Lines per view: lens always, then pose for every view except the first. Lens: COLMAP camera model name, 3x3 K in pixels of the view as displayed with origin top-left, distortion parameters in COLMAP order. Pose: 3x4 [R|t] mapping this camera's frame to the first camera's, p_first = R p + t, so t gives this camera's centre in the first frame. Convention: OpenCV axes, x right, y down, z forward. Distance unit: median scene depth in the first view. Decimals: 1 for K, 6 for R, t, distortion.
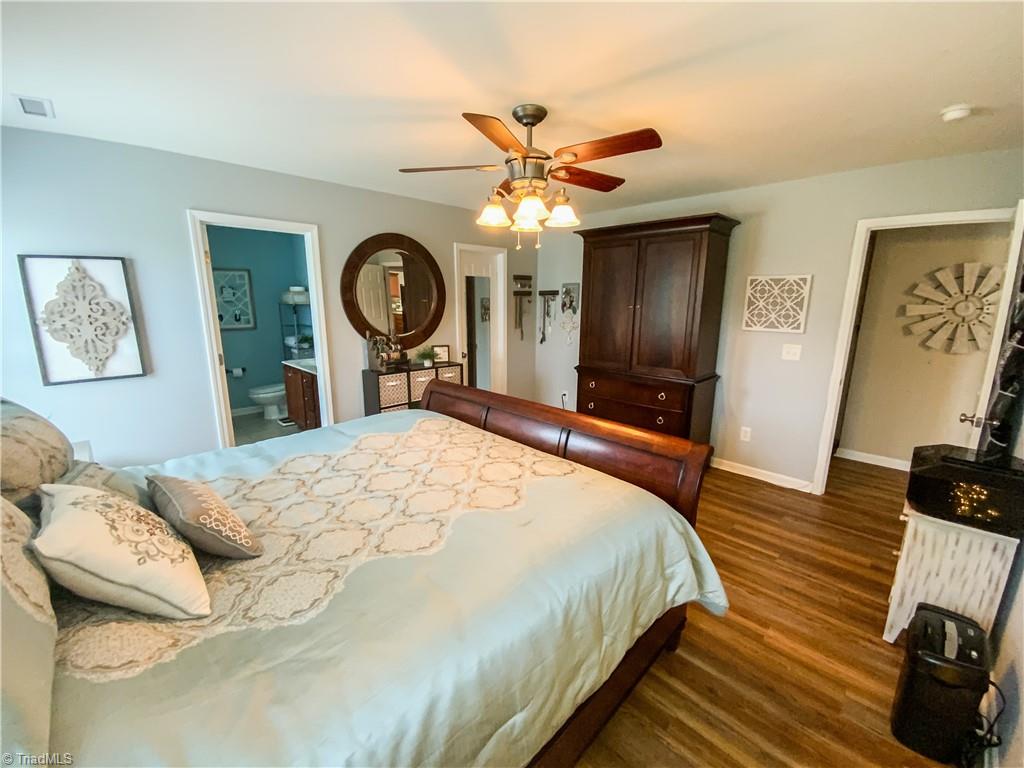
lens RADIAL K [[422.0, 0, 512.0], [0, 422.0, 384.0], [0, 0, 1]] dist [-0.000837, -0.000183]
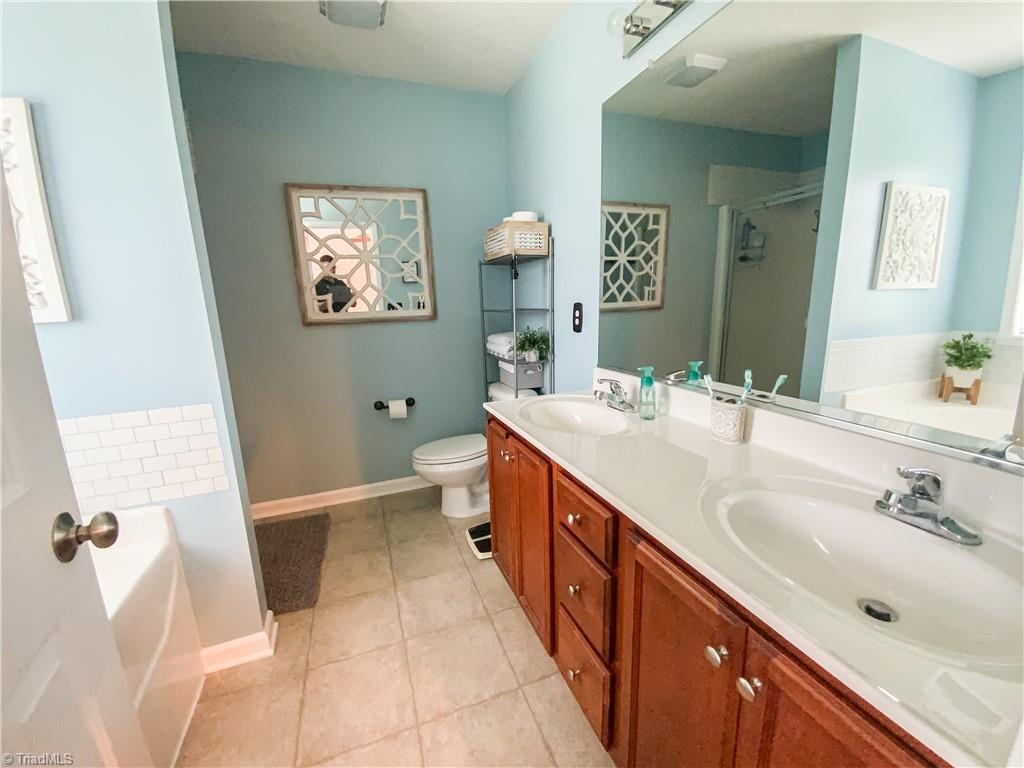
lens RADIAL K [[422.0, 0, 512.0], [0, 422.0, 384.0], [0, 0, 1]] dist [-0.000837, -0.000183]
pose [[0.918518, 0.041677, -0.393175, -0.346790], [-0.041346, 0.999101, 0.009314, -0.067062], [0.393210, 0.007701, 0.919416, 0.616531]]
